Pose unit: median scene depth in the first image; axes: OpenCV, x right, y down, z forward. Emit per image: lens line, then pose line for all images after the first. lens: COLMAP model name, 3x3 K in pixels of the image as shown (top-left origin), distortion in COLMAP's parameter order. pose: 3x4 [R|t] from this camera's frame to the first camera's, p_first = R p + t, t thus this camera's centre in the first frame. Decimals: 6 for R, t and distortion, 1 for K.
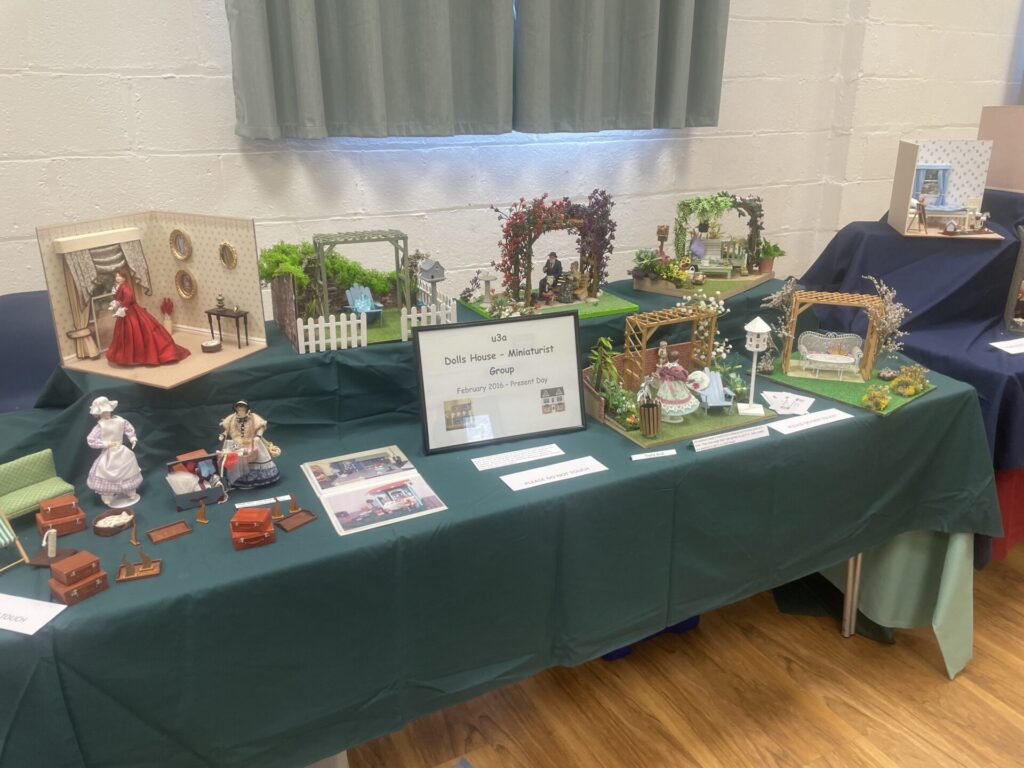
lens RADIAL K [[805.2, 0, 512.0], [0, 805.2, 384.0], [0, 0, 1]] dist [0.096938, -0.145779]
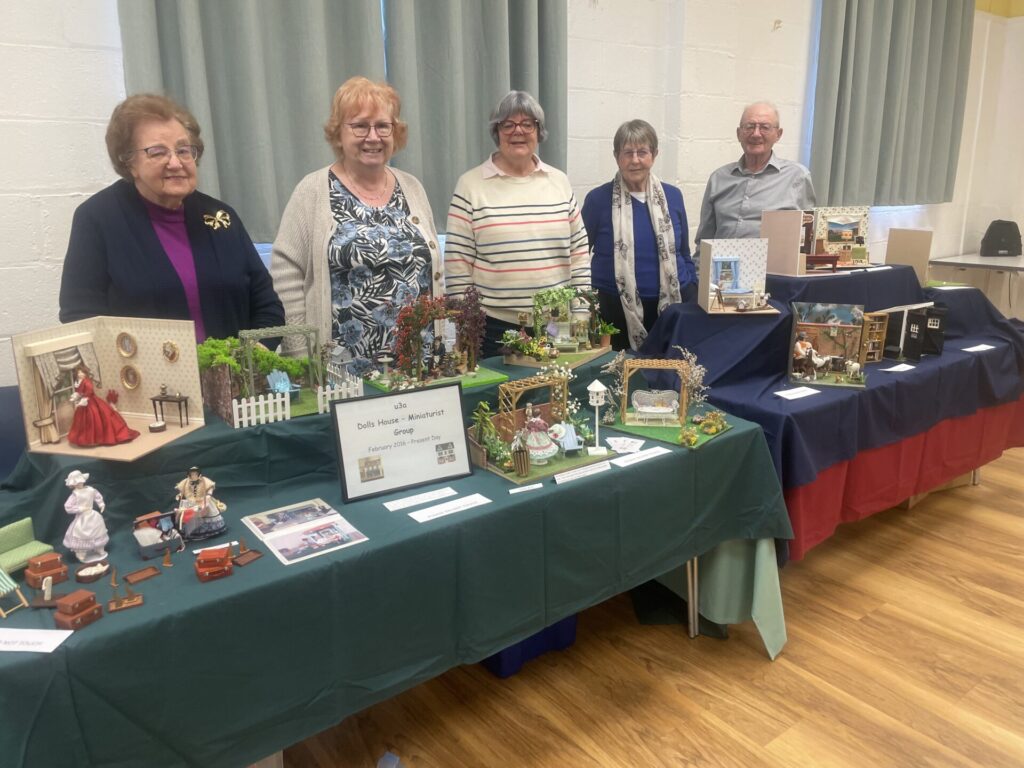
lens RADIAL K [[805.2, 0, 512.0], [0, 805.2, 384.0], [0, 0, 1]] dist [0.096938, -0.145779]
pose [[0.987059, -0.050605, 0.152165, -0.031214], [0.065385, 0.993446, -0.093751, 0.035950], [-0.146424, 0.102487, 0.983899, -0.254577]]
